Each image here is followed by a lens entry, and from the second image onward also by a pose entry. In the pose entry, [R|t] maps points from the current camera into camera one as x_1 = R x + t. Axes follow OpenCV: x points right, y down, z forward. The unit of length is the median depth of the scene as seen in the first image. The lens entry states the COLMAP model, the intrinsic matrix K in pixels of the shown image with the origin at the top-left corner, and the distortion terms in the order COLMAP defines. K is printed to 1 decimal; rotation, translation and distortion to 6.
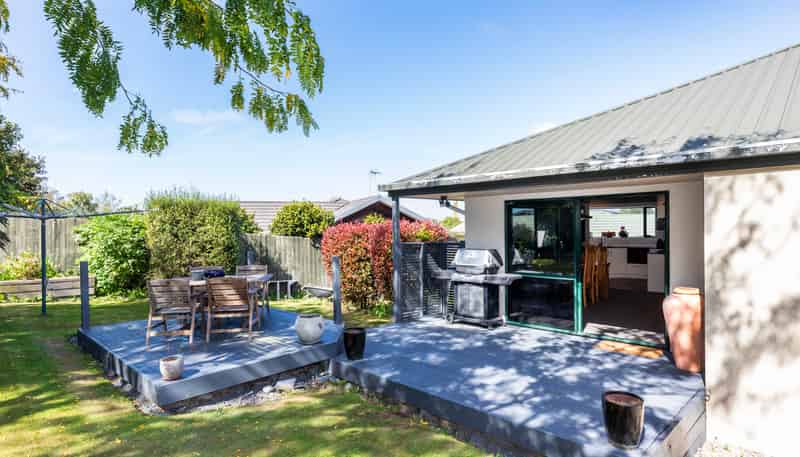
lens RADIAL K [[446.2, 0, 417.7], [0, 446.2, 230.2], [0, 0, 1]] dist [0.017224, -0.000071]
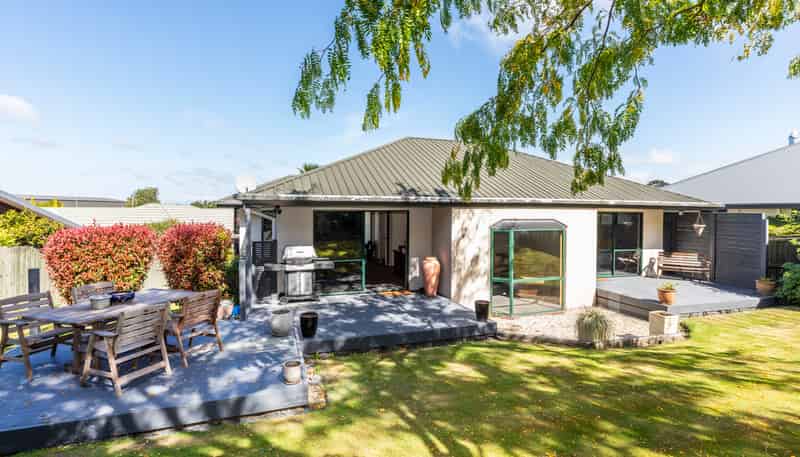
lens RADIAL K [[377.3, 0, 398.5], [0, 377.3, 217.4], [0, 0, 1]] dist [-0.000473, -0.000034]
pose [[0.466704, -0.005321, 0.884398, -1.238746], [0.000504, 0.999983, 0.005751, -0.082847], [-0.884413, -0.002239, 0.466699, 0.332834]]
